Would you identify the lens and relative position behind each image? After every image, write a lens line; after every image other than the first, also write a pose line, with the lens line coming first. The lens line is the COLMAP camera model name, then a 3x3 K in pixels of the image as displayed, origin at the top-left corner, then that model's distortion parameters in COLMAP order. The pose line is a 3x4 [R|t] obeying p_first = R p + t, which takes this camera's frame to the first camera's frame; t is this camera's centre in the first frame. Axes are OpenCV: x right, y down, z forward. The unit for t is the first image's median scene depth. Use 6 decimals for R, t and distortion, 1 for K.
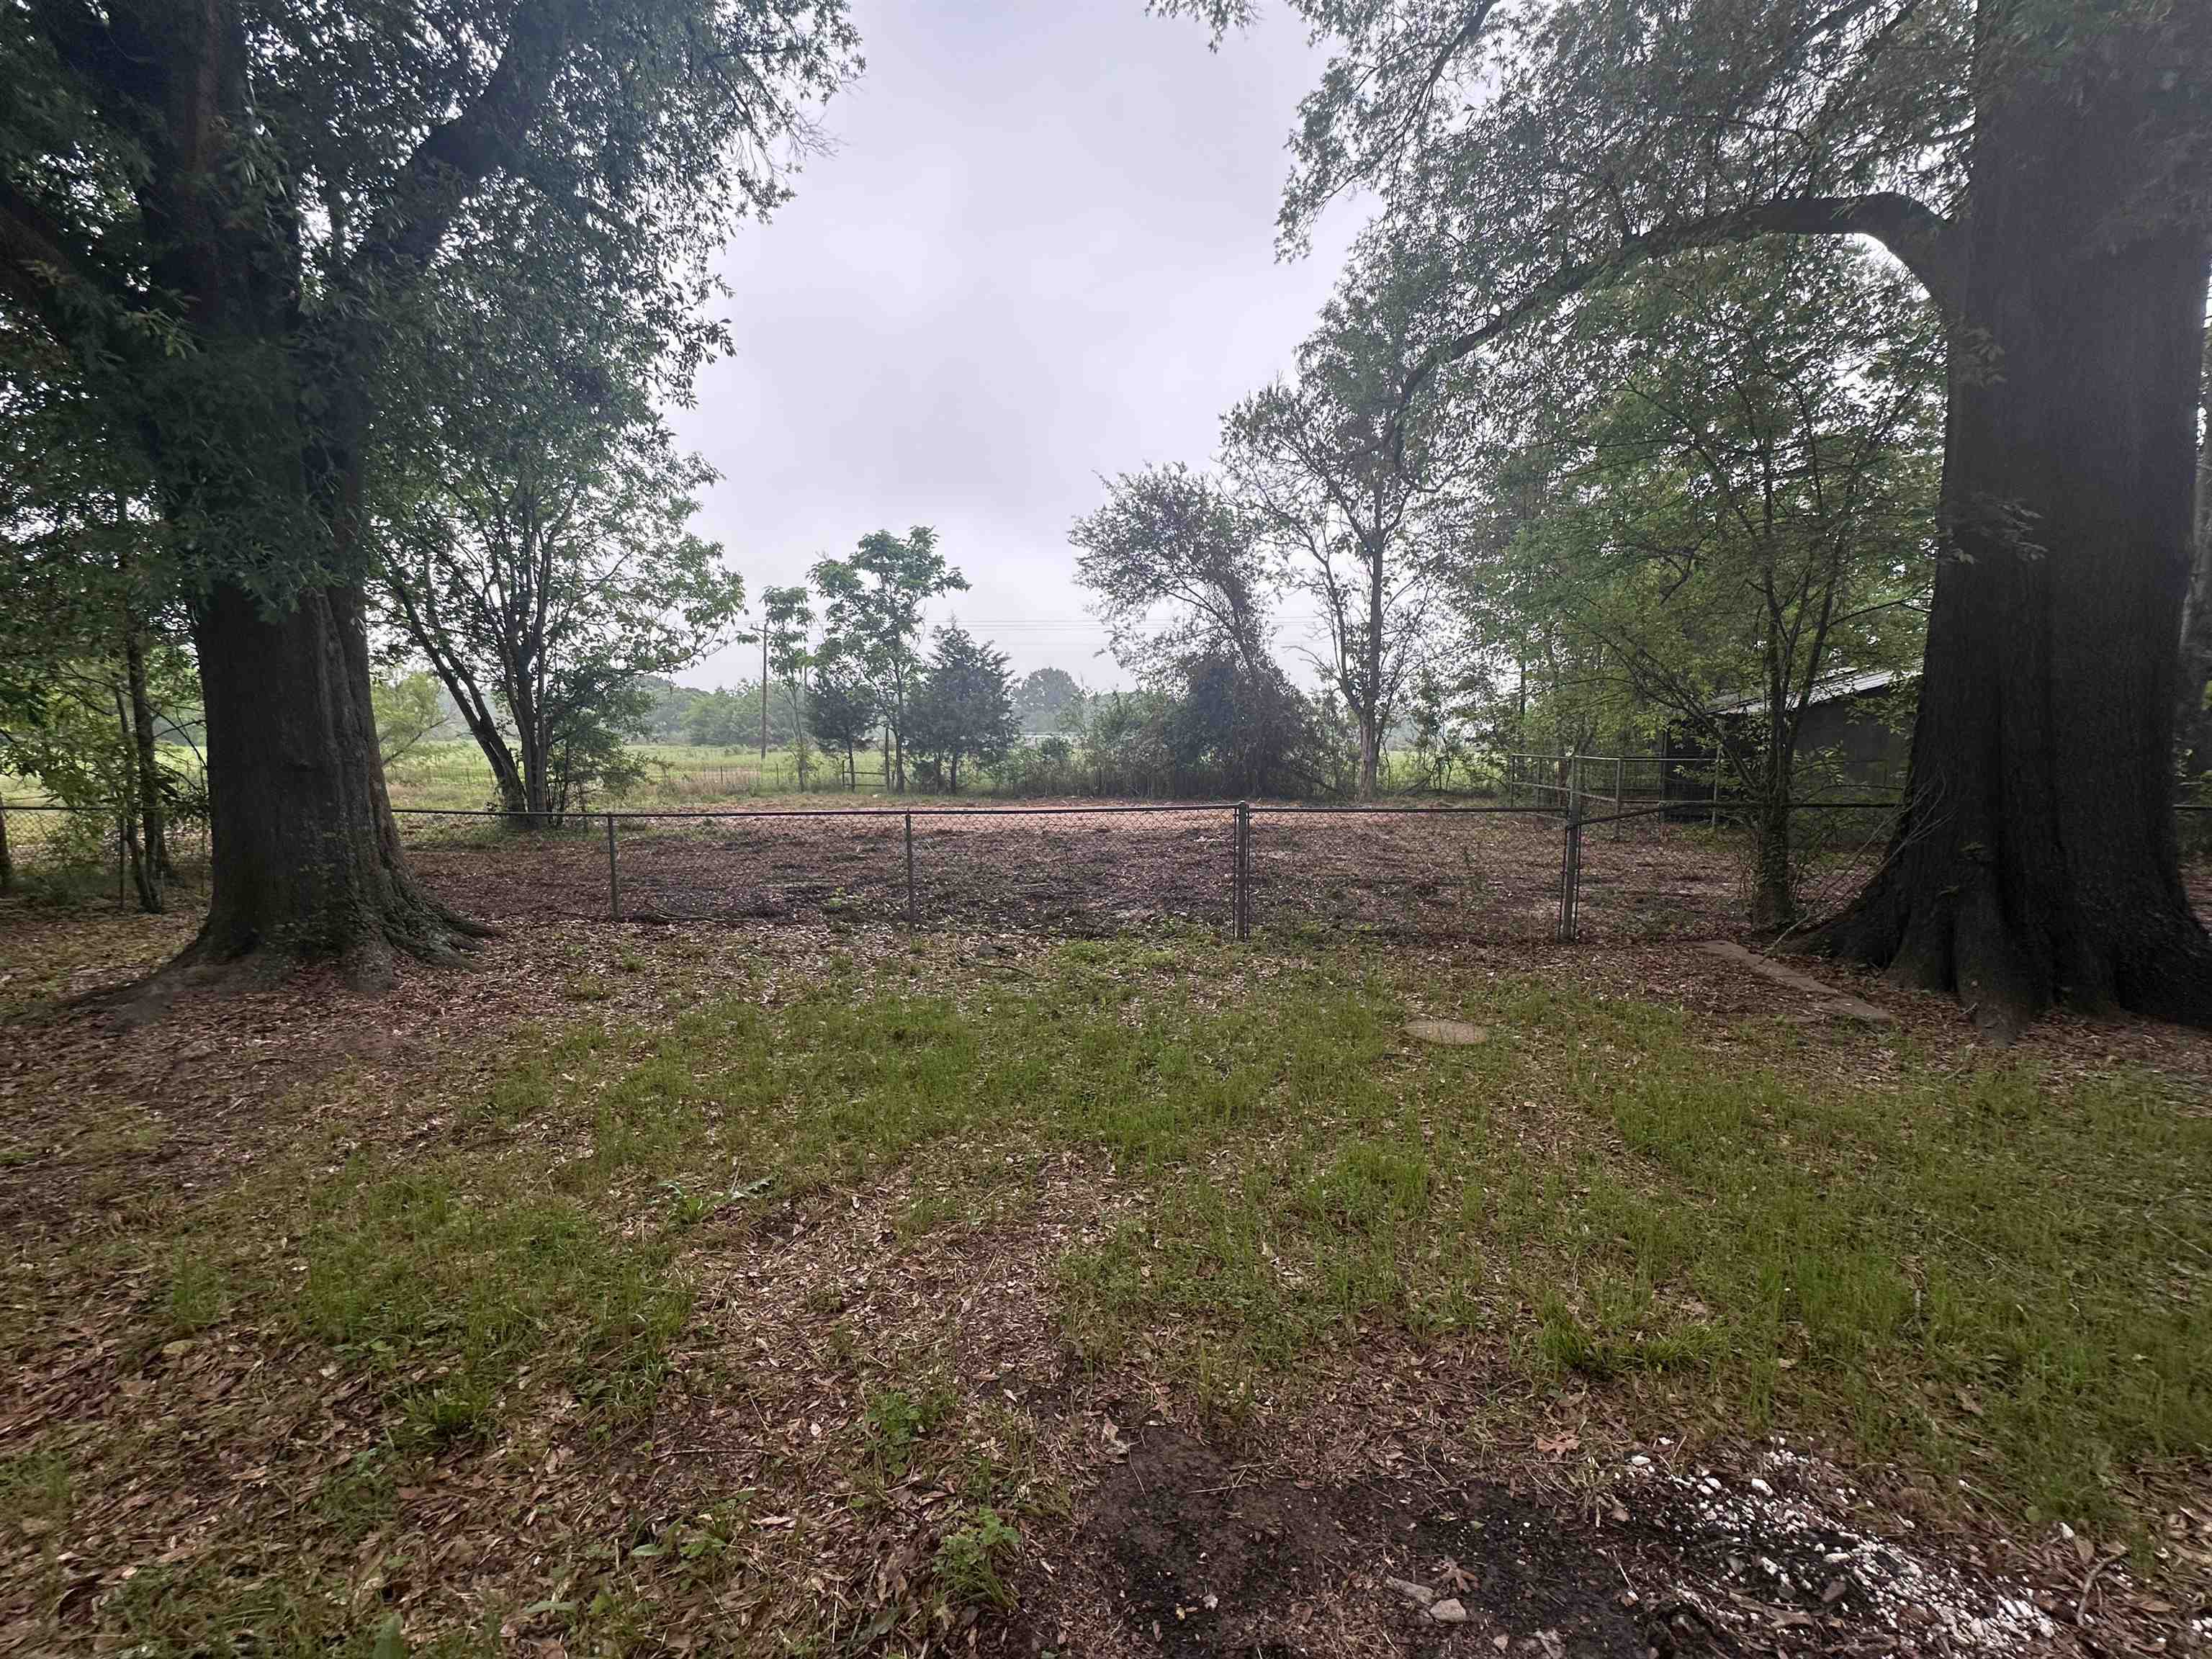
lens RADIAL K [[883.4, 0, 1110.0], [0, 883.4, 831.0], [0, 0, 1]] dist [-0.002222, 0.000489]
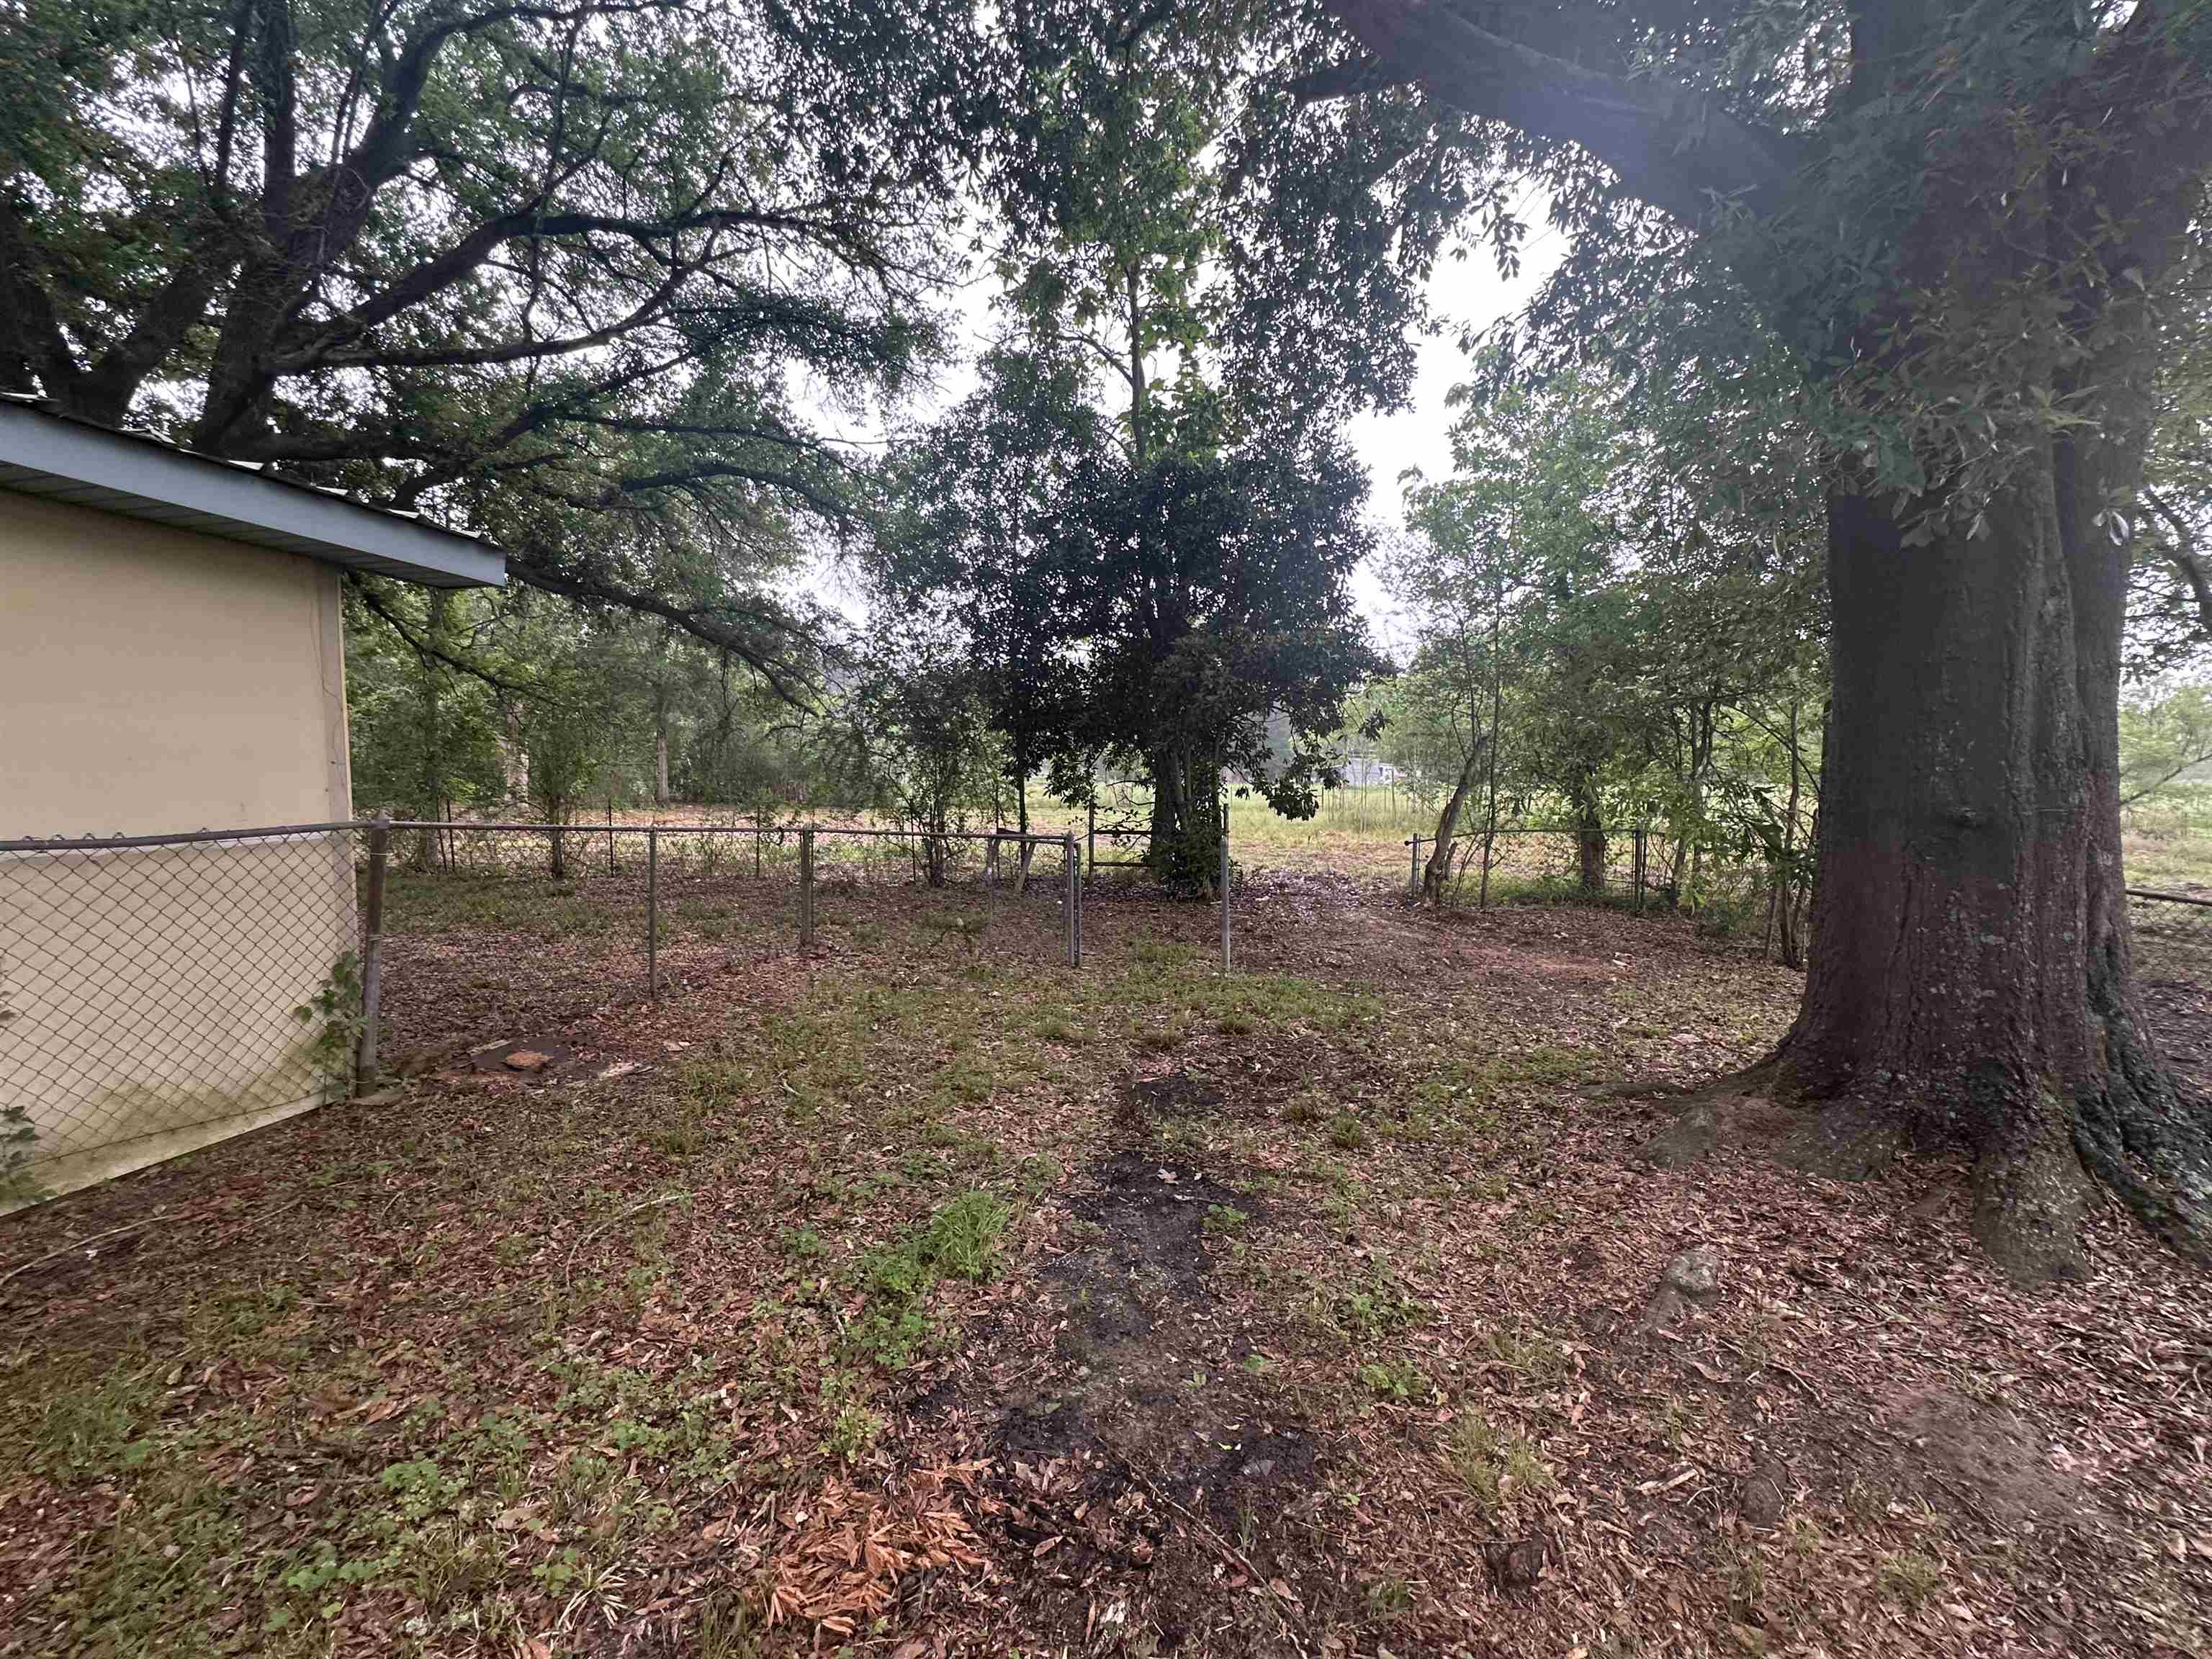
lens RADIAL K [[883.4, 0, 1110.5], [0, 883.4, 833.2], [0, 0, 1]] dist [-0.002222, 0.000489]
pose [[0.032157, 0.061814, -0.997570, -0.194149], [-0.101308, 0.993147, 0.058274, -0.022423], [0.994335, 0.099188, 0.038199, 0.231669]]
